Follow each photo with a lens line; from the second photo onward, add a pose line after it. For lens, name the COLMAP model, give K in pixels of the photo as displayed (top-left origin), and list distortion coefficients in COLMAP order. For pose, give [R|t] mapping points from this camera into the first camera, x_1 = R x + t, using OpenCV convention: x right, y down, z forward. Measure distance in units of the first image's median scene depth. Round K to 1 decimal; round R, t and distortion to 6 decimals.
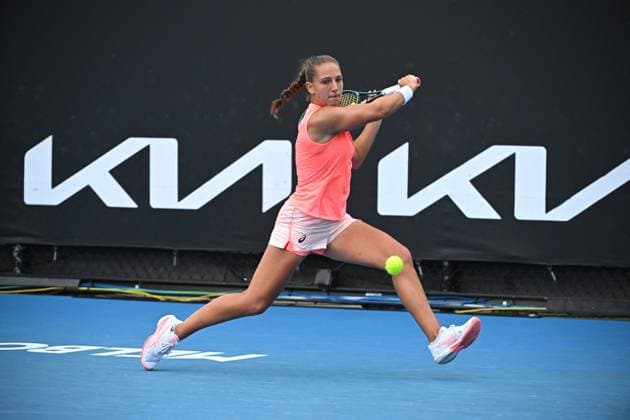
lens RADIAL K [[271.2, 0, 315.0], [0, 271.2, 210.0], [0, 0, 1]] dist [-0.000210, -0.000363]
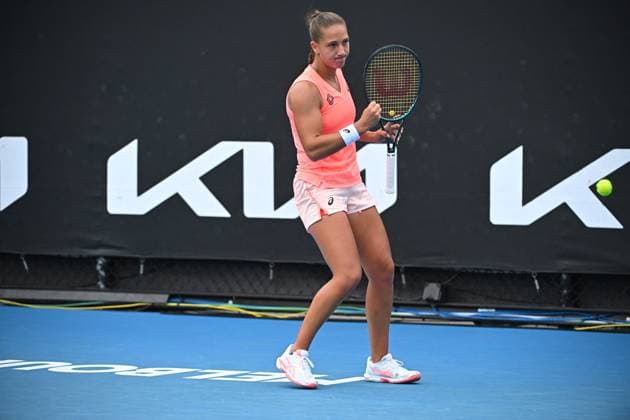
lens RADIAL K [[286.8, 0, 315.0], [0, 286.8, 210.0], [0, 0, 1]] dist [0.000324, -0.000360]
pose [[0.999995, -0.001925, 0.002354, -0.370274], [0.001972, 0.999798, -0.019977, -0.011476], [-0.002315, 0.019982, 0.999798, 0.017559]]
